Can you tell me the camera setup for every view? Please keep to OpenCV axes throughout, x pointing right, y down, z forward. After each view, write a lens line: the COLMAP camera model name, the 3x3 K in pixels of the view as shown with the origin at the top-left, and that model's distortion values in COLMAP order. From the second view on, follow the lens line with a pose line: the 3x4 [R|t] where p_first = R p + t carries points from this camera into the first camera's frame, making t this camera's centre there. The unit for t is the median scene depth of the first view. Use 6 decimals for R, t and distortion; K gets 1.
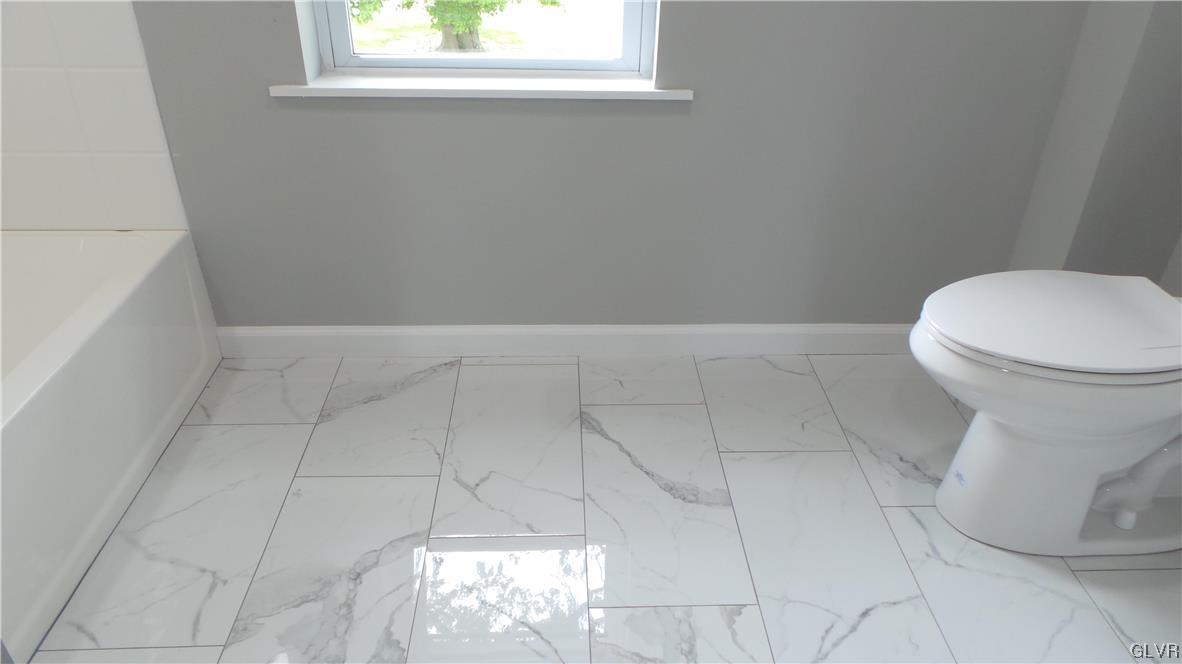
lens RADIAL K [[824.3, 0, 600.1], [0, 824.3, 333.4], [0, 0, 1]] dist [-0.010983, 0.030653]
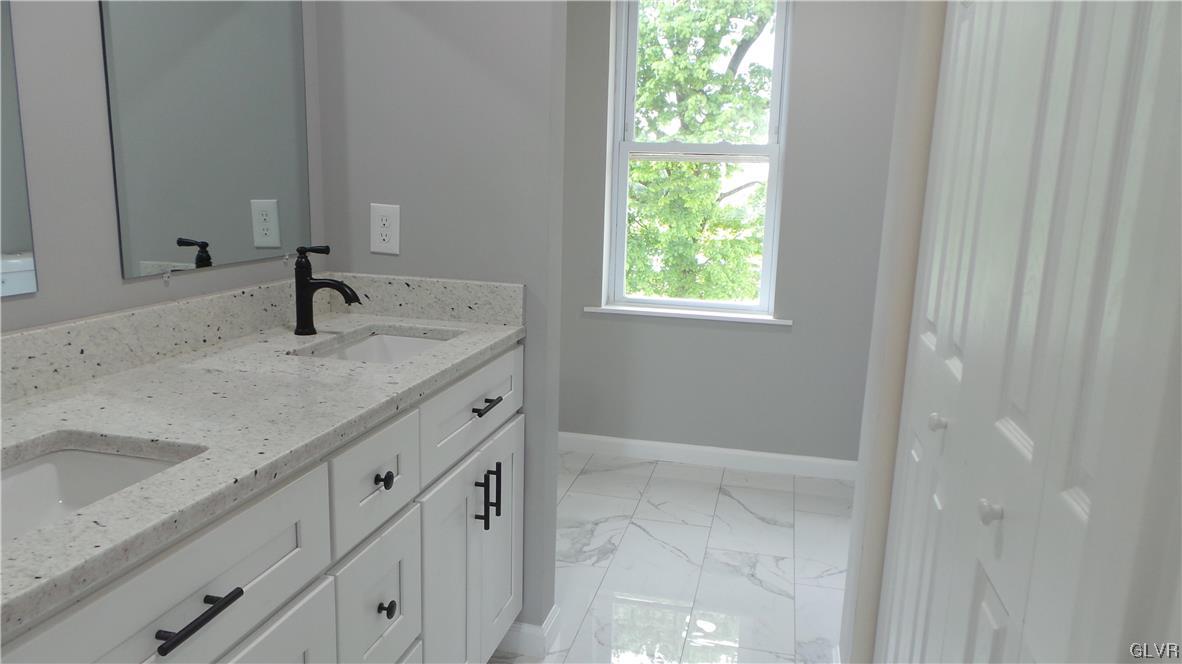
lens RADIAL K [[824.3, 0, 600.1], [0, 824.3, 333.4], [0, 0, 1]] dist [-0.010983, 0.030653]
pose [[0.963335, 0.054738, -0.262658, 0.195910], [-0.141901, 0.934788, -0.325630, 0.447153], [0.227705, 0.350962, 0.908282, -0.886792]]
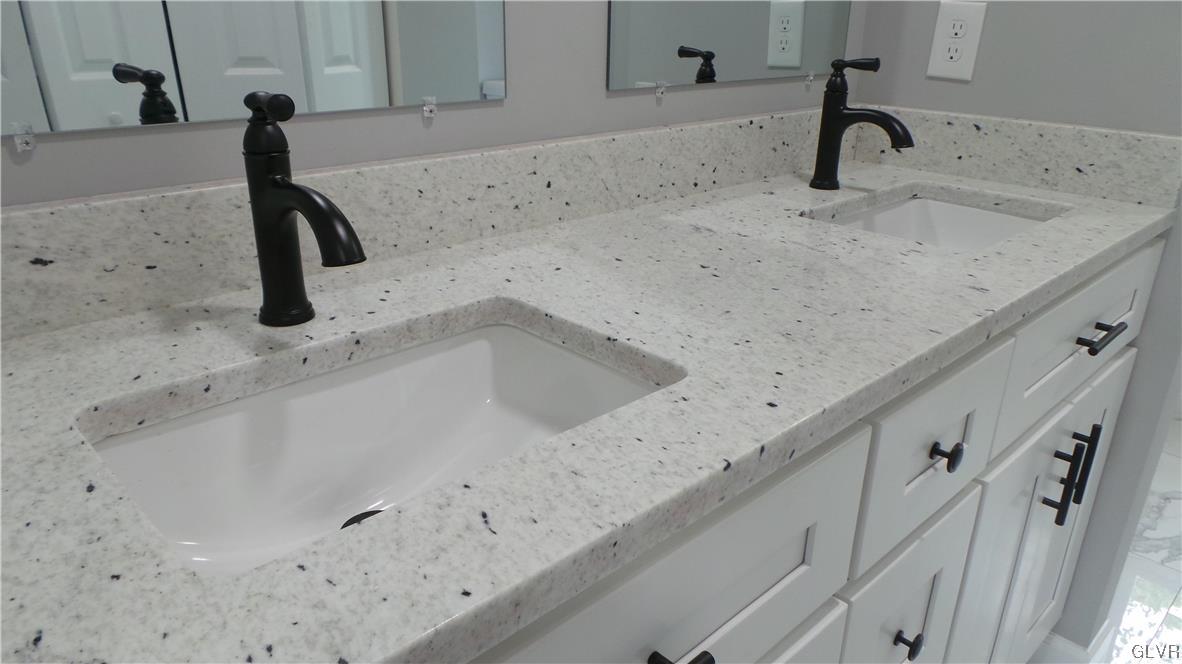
lens RADIAL K [[824.3, 0, 600.1], [0, 824.3, 333.4], [0, 0, 1]] dist [-0.010983, 0.030653]
pose [[0.671973, 0.263046, -0.692285, -0.031995], [-0.380200, 0.924735, -0.017675, 0.369863], [0.635531, 0.275084, 0.721408, -0.644214]]
